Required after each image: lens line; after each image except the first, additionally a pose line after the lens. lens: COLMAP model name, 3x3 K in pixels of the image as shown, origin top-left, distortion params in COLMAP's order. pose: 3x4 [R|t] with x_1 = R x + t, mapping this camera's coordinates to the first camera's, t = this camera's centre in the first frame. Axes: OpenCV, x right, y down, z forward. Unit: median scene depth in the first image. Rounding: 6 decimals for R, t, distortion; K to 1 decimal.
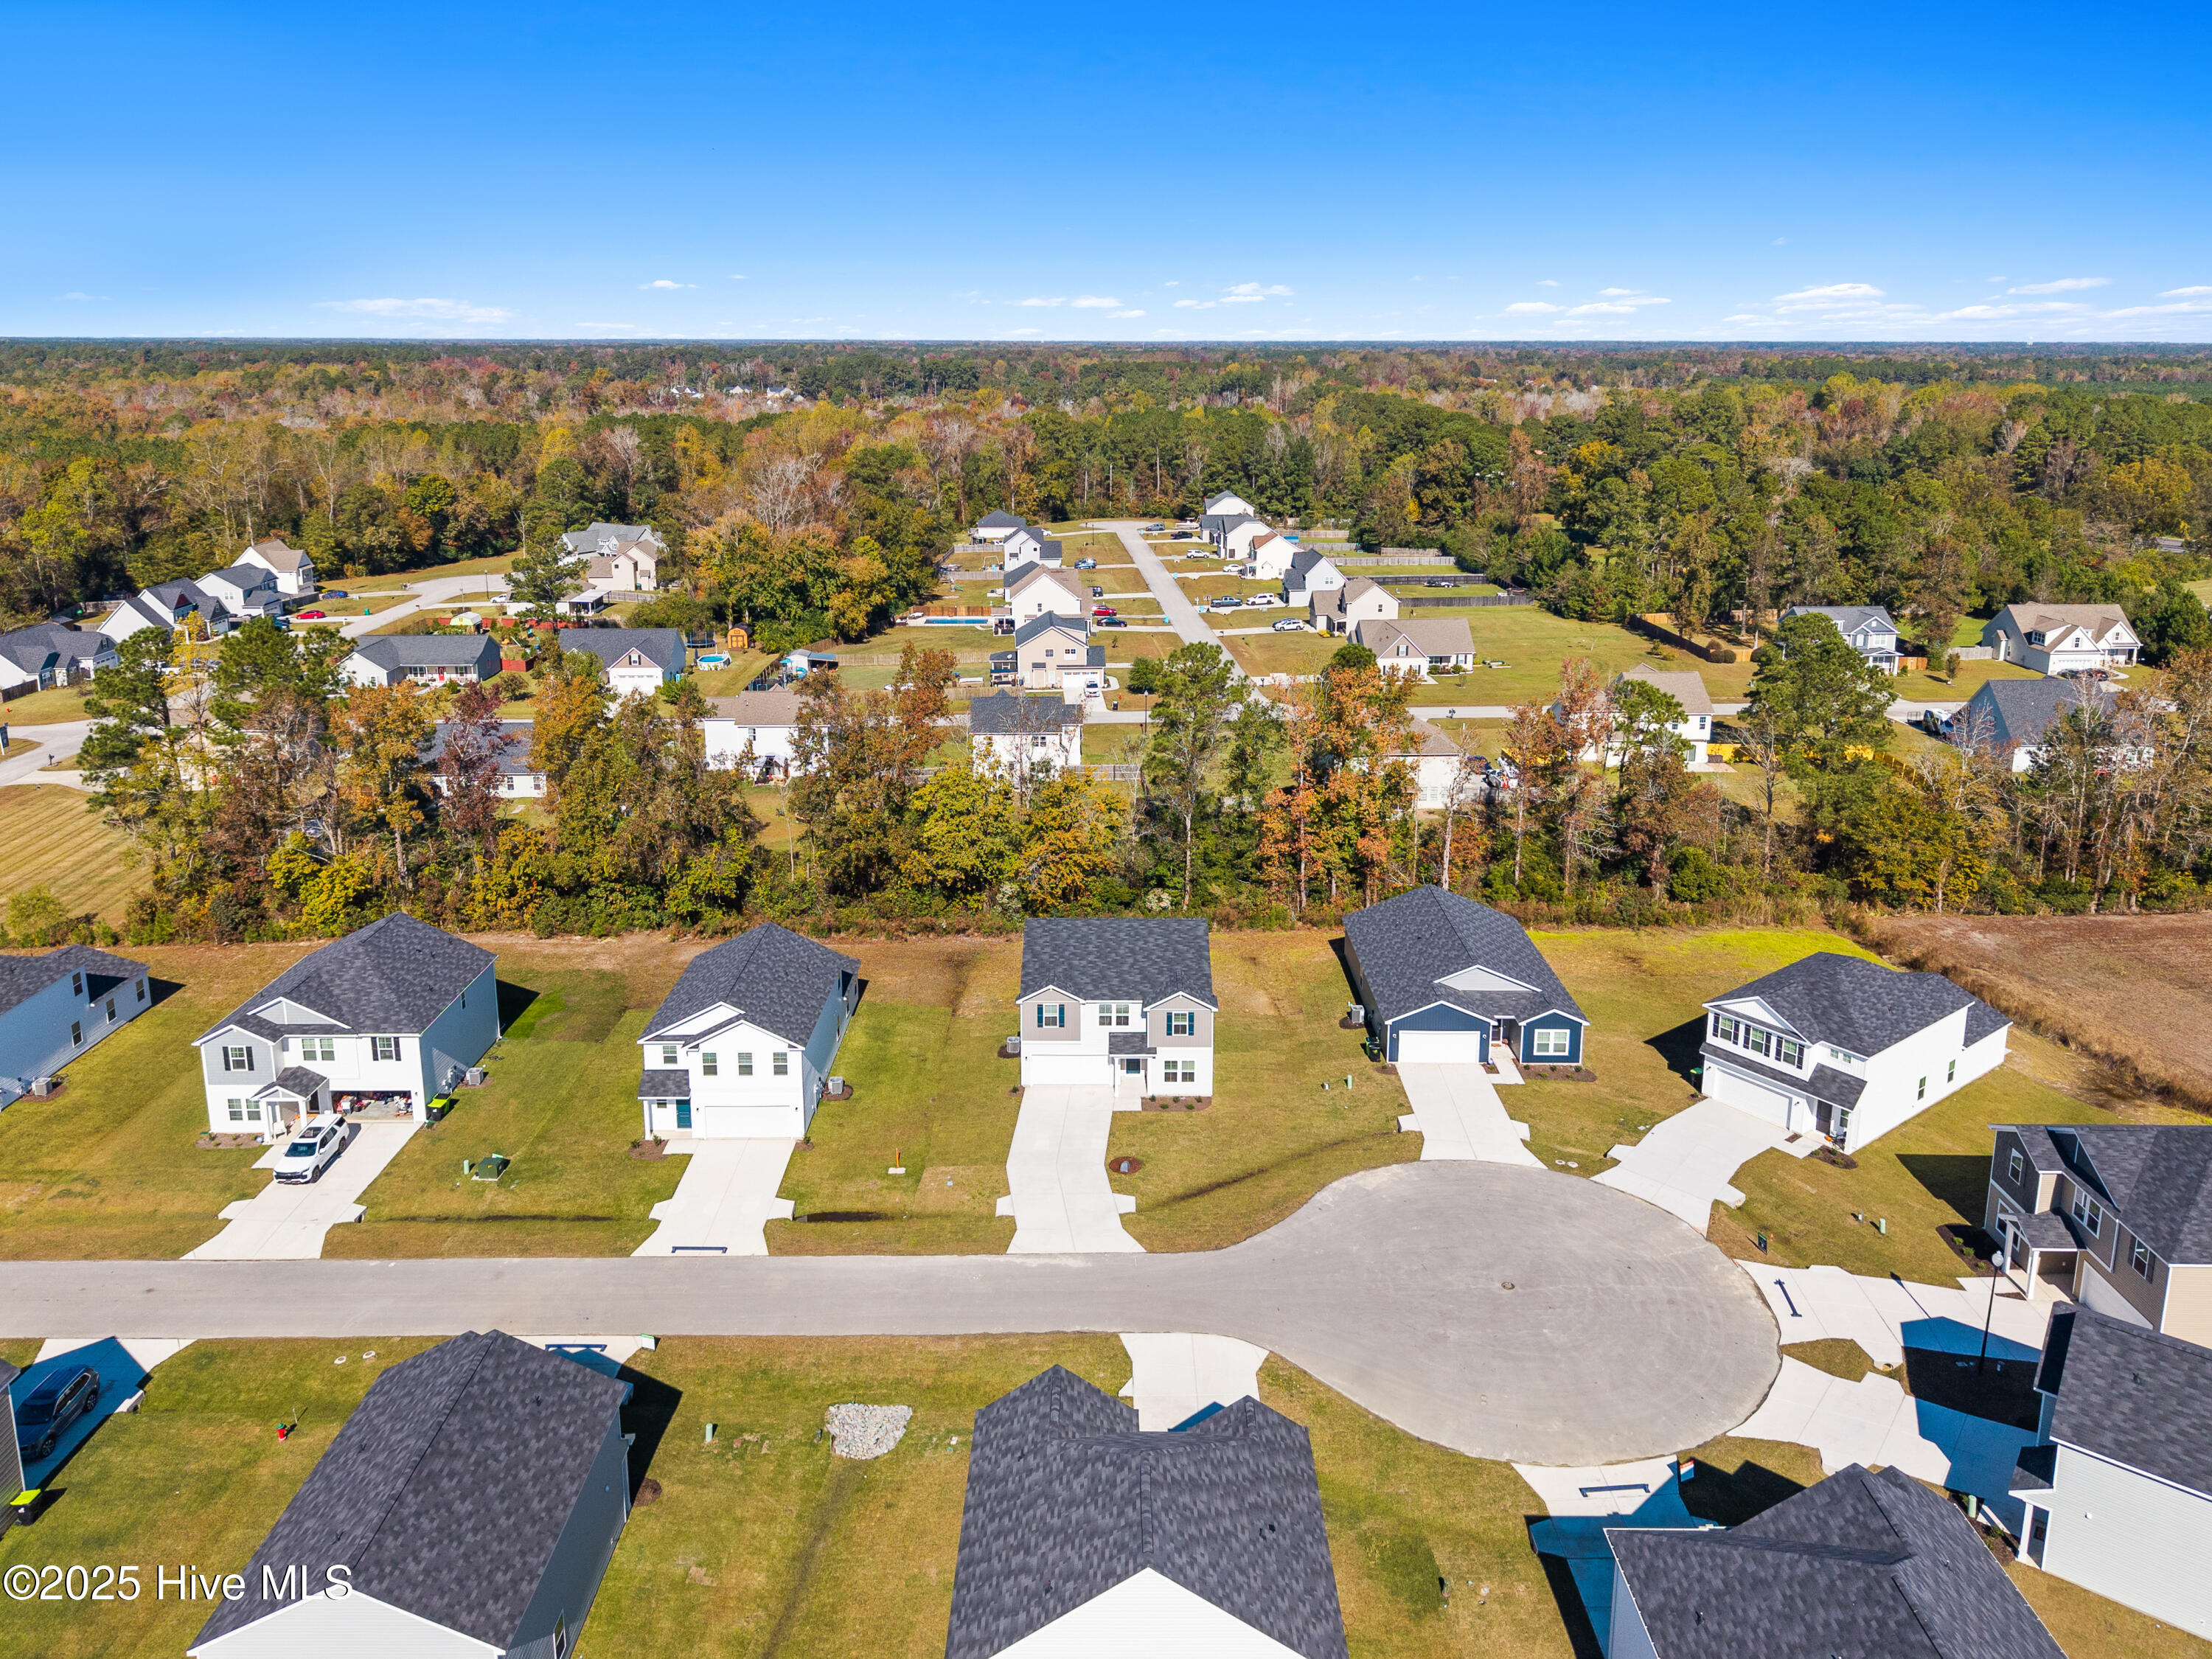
lens RADIAL K [[1565.1, 0, 1126.5], [0, 1565.1, 634.8], [0, 0, 1]] dist [0.045530, -0.005959]
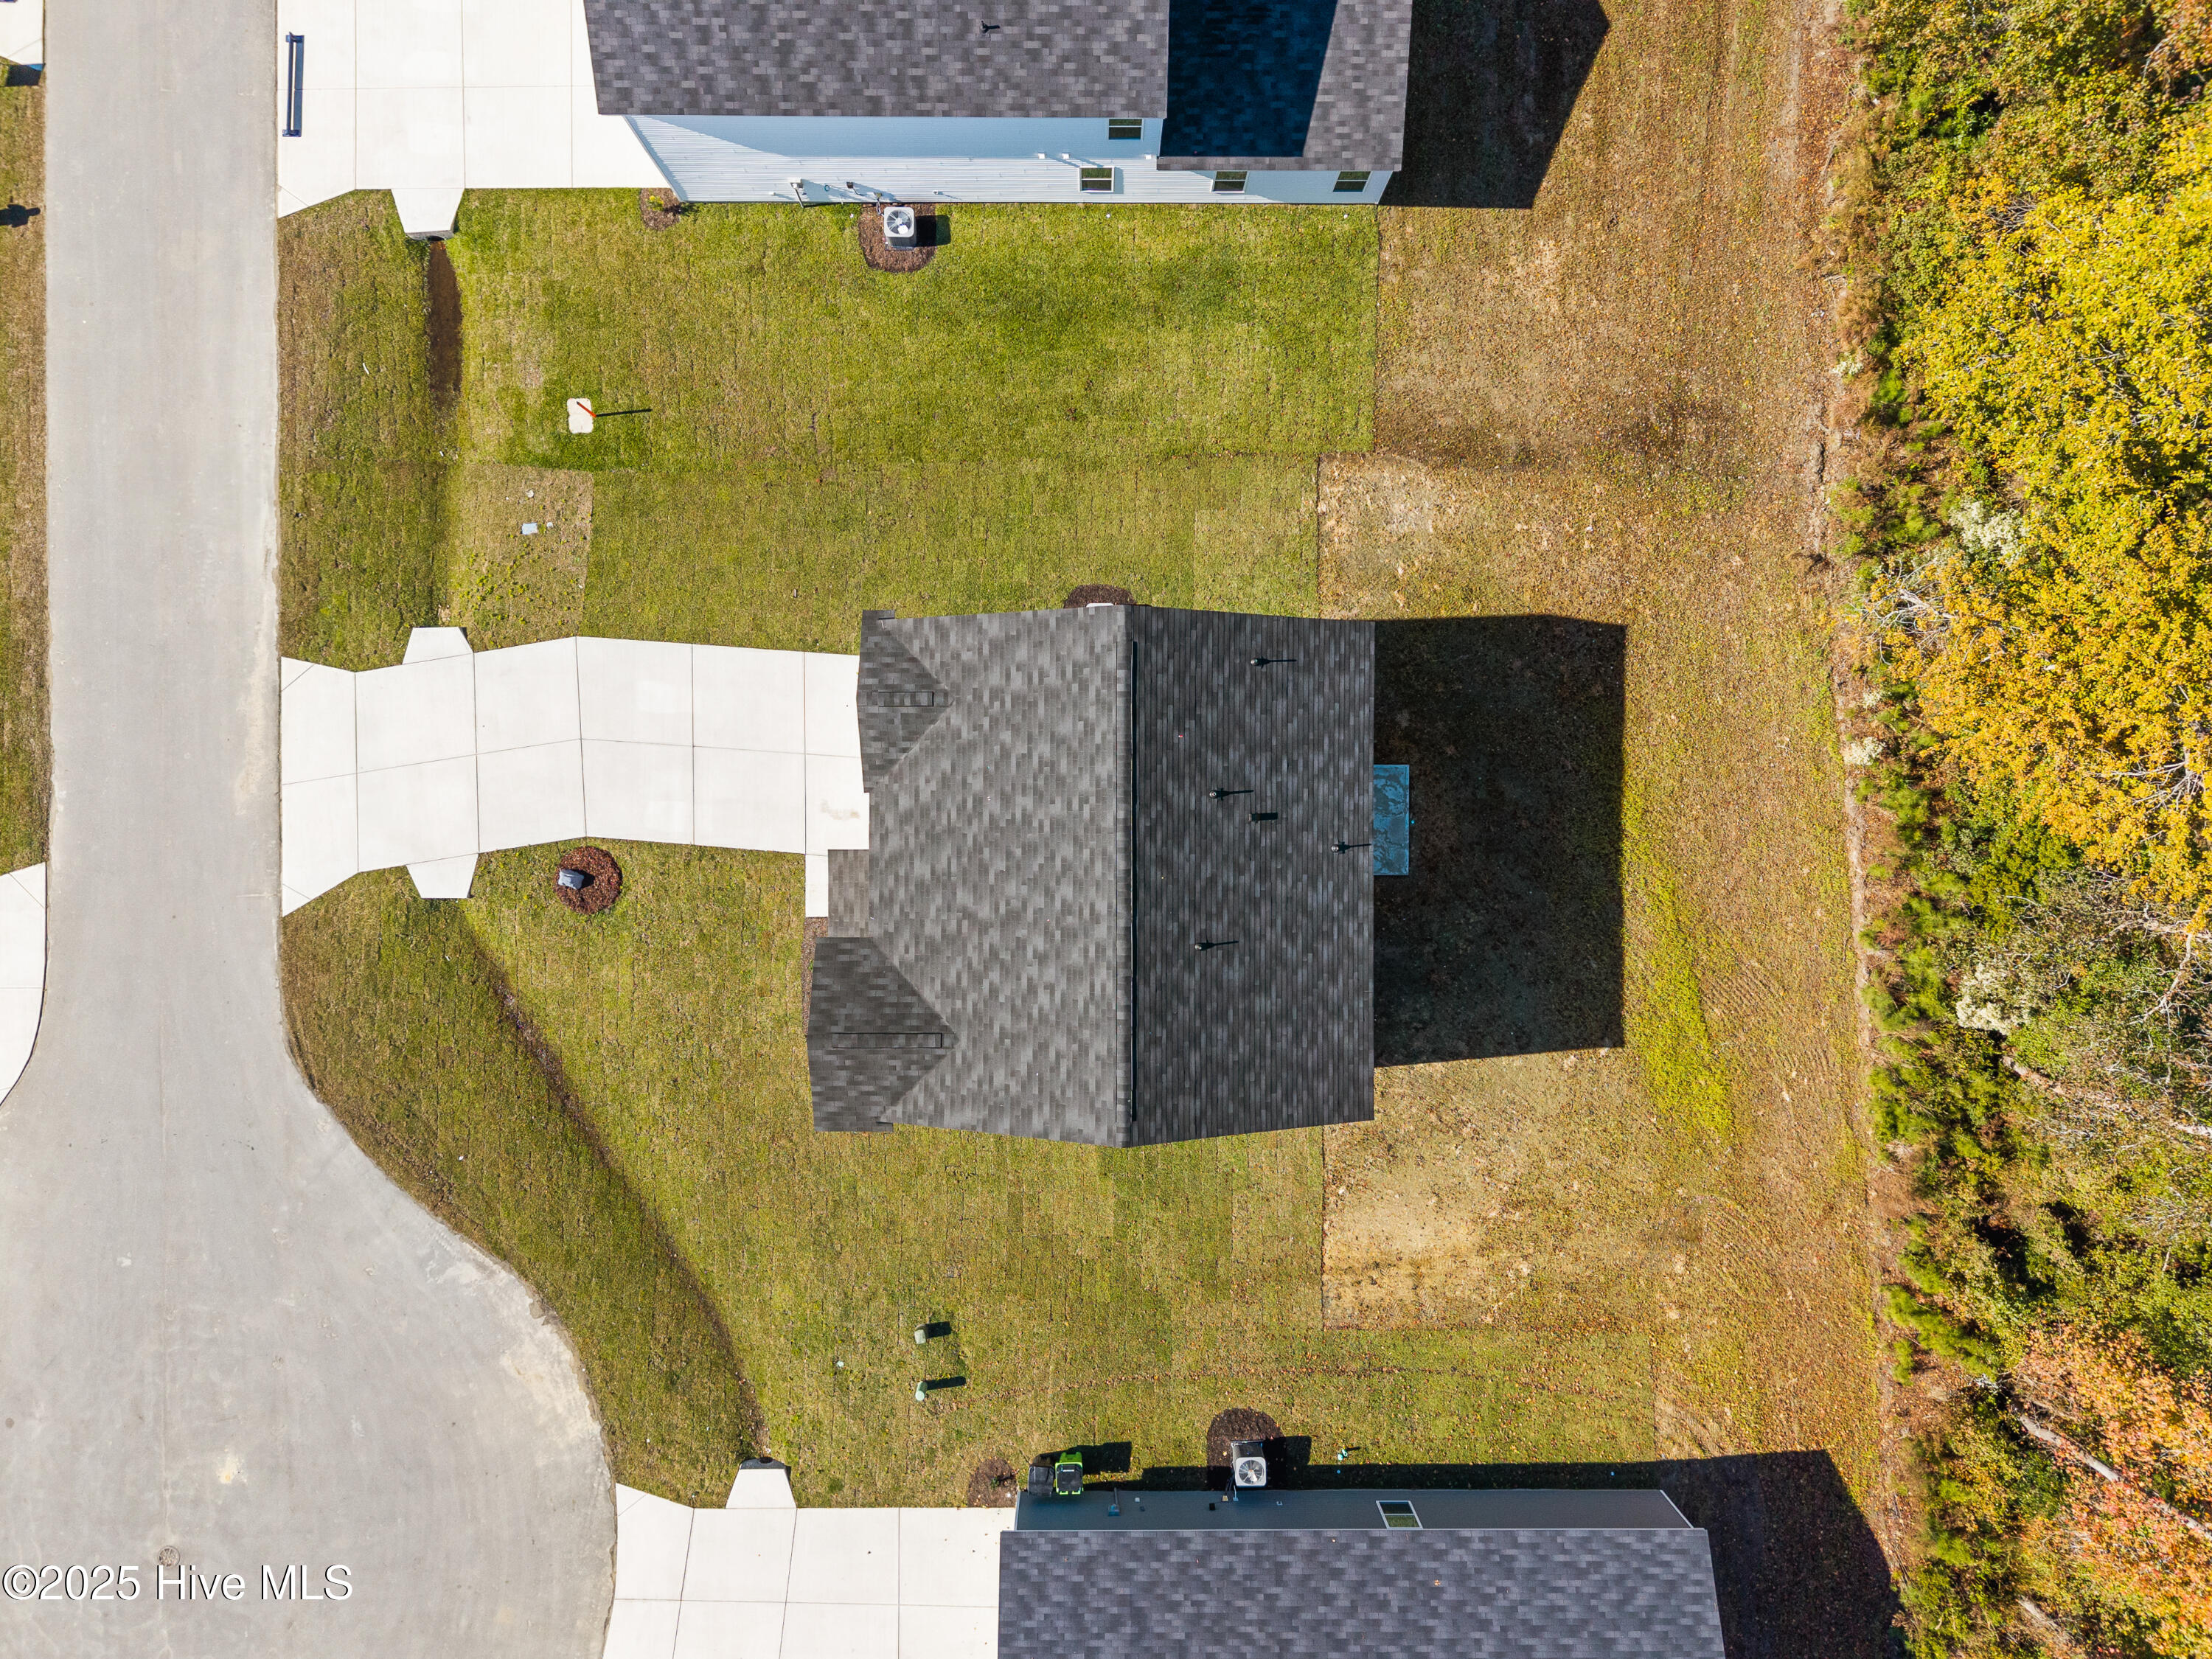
lens RADIAL K [[1513.2, 0, 1100.4], [0, 1513.2, 853.4], [0, 0, 1]] dist [0.003301, -0.002623]
pose [[-0.009685, 0.999888, 0.011411, -0.014912], [-0.194867, -0.013080, 0.980743, -0.146280], [0.980782, 0.007275, 0.194972, 0.989518]]
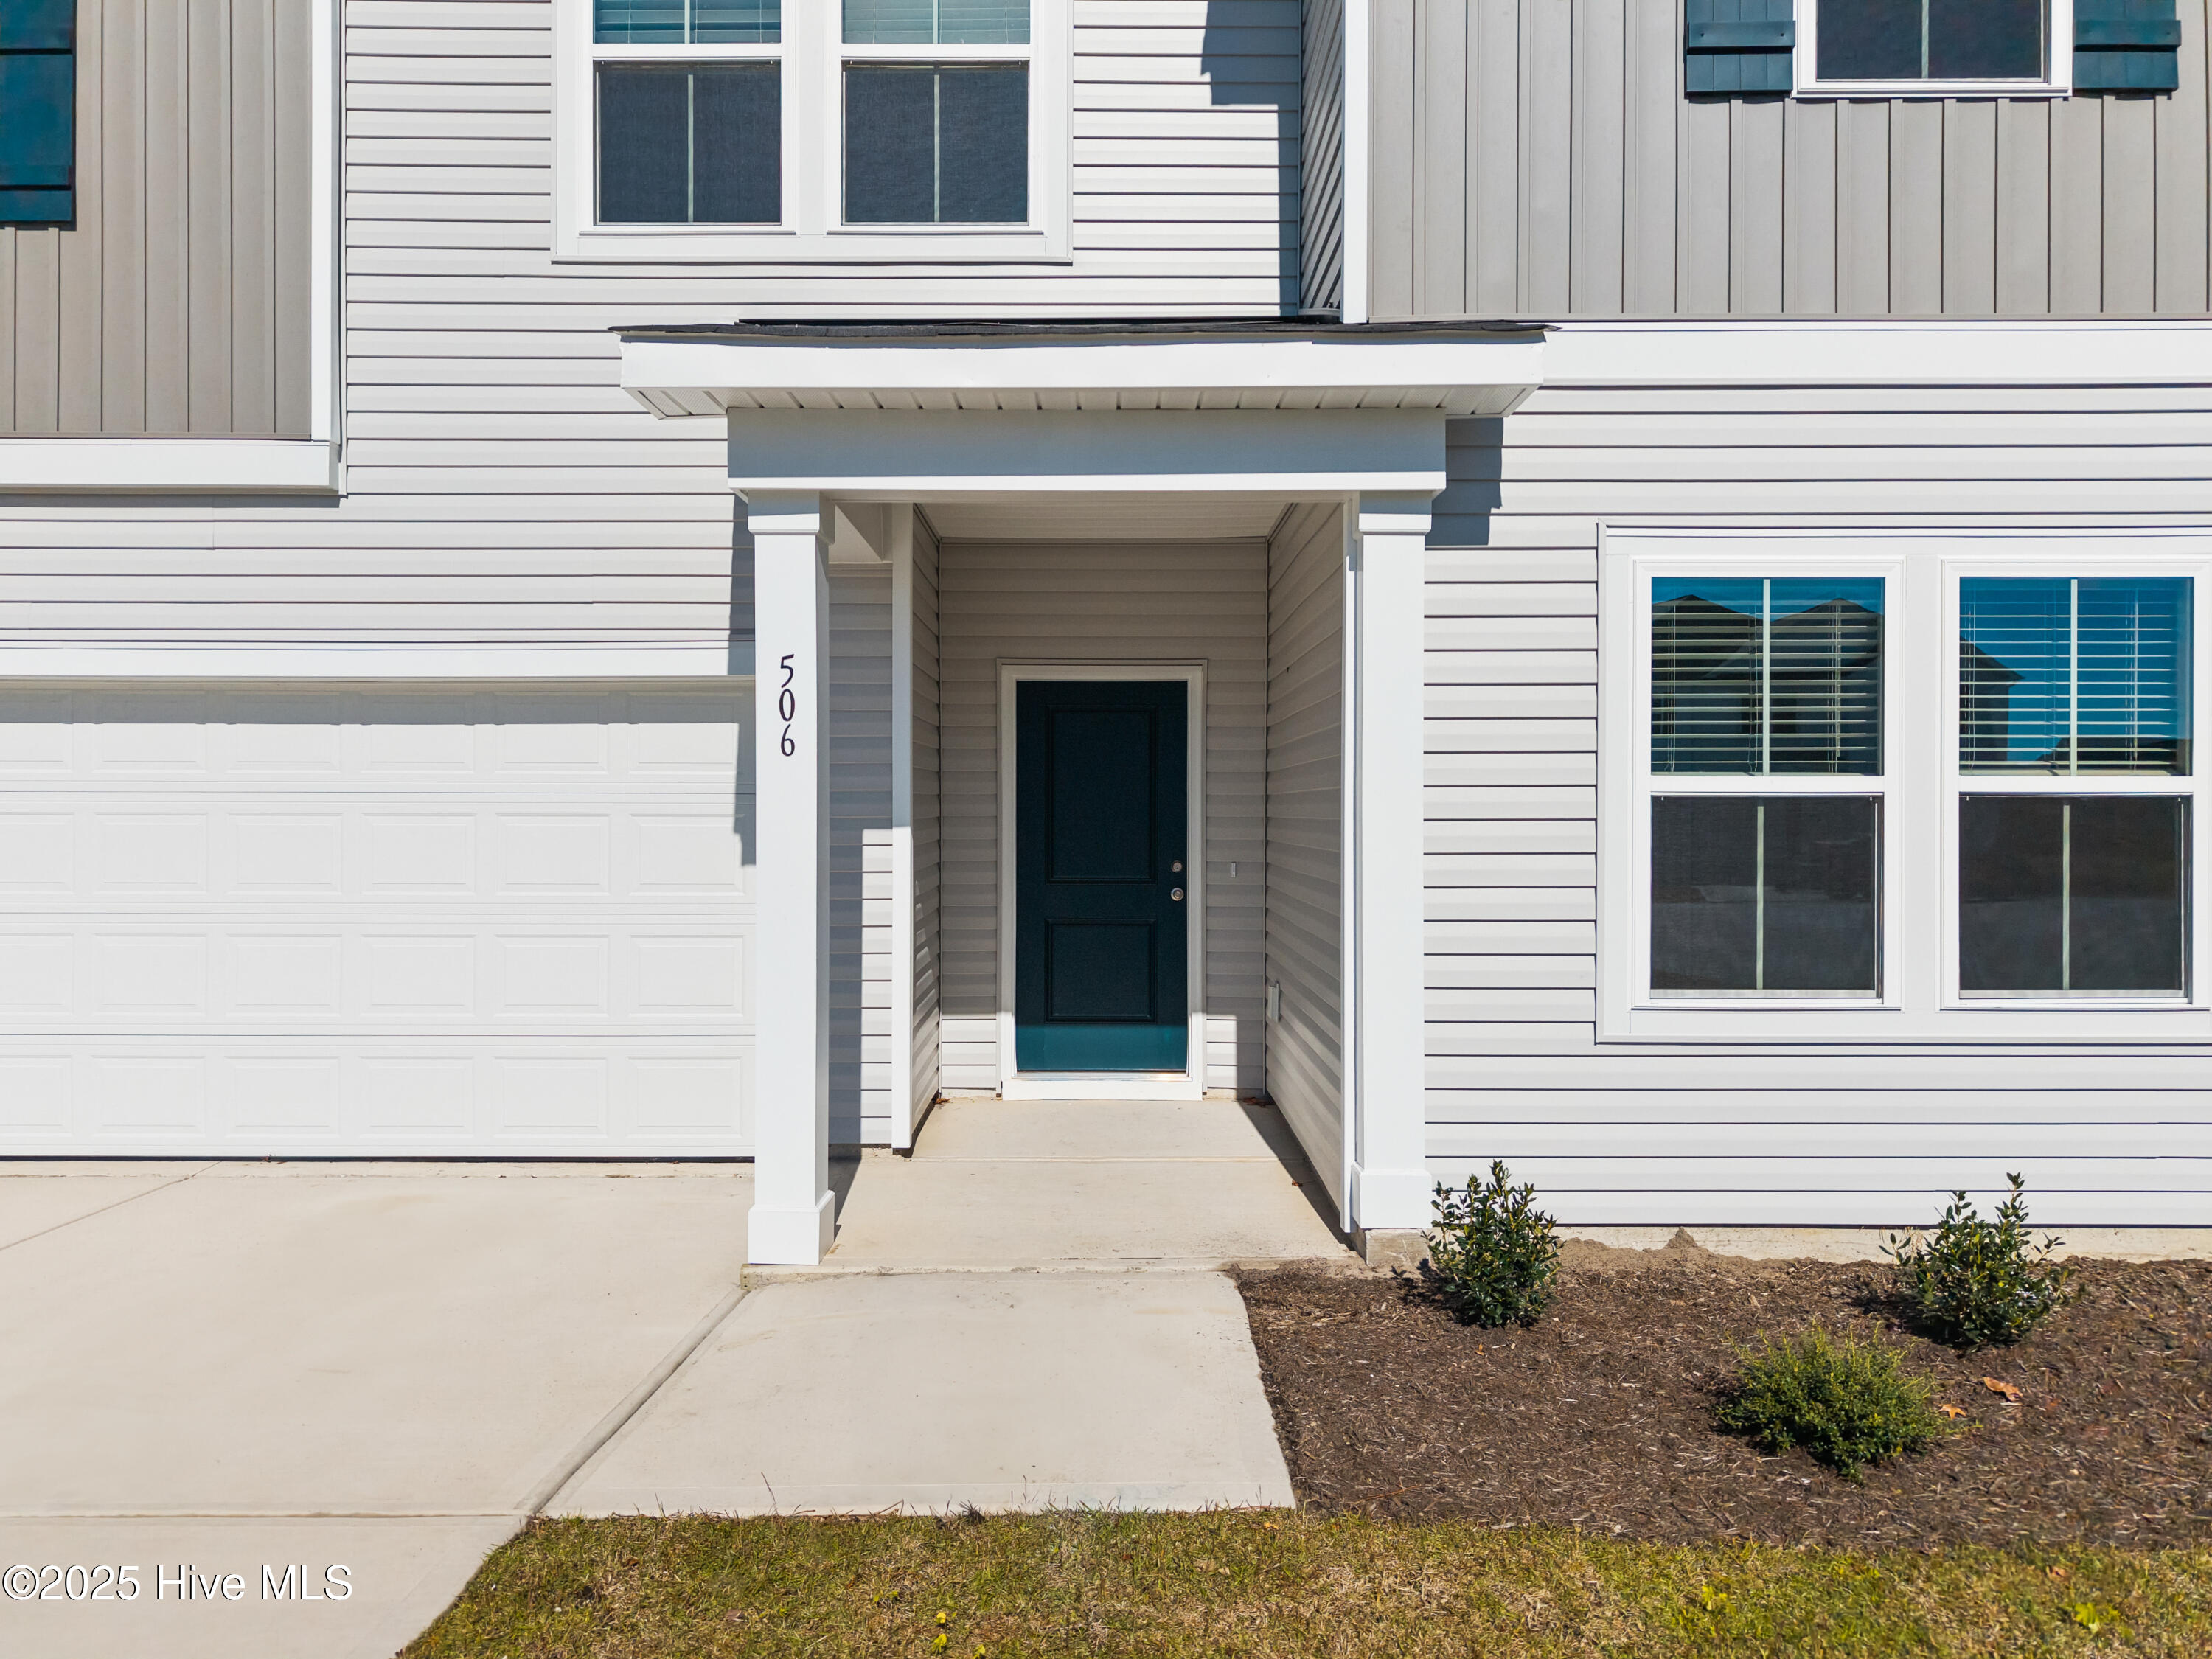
lens RADIAL K [[1522.6, 0, 1106.0], [0, 1522.6, 829.5], [0, 0, 1]] dist [-0.005599, -0.005153]
pose [[0.999991, -0.002630, -0.003204, 0.004933], [0.002039, 0.985055, -0.172229, 0.290025], [0.003609, 0.172221, 0.985052, 0.951865]]
